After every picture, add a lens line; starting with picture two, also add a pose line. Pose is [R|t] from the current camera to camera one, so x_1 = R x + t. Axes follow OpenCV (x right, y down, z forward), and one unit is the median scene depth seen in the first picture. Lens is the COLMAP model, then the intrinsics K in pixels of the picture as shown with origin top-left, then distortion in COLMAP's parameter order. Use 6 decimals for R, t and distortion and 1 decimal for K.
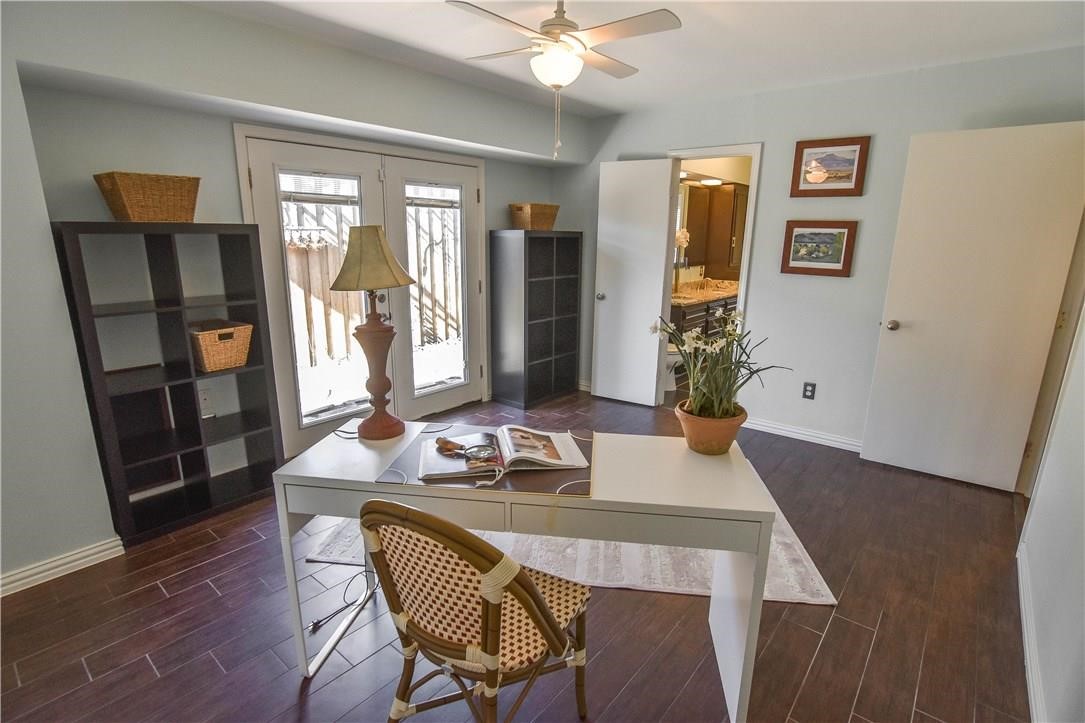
lens RADIAL K [[530.1, 0, 541.7], [0, 530.1, 364.3], [0, 0, 1]] dist [-0.027836, 0.008698]
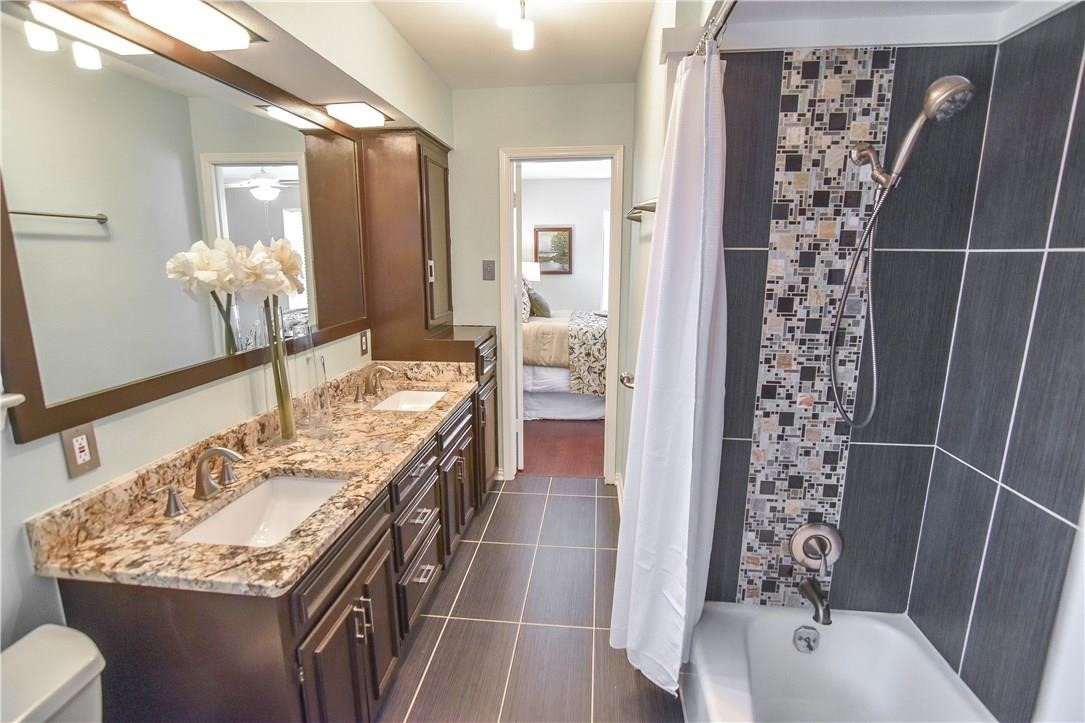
lens RADIAL K [[530.1, 0, 545.1], [0, 530.1, 363.0], [0, 0, 1]] dist [-0.027836, 0.008698]
pose [[0.825607, -0.102688, 0.554823, 0.191334], [0.119682, 0.992796, 0.005655, -0.148059], [-0.551407, 0.061733, 0.831949, 0.589986]]
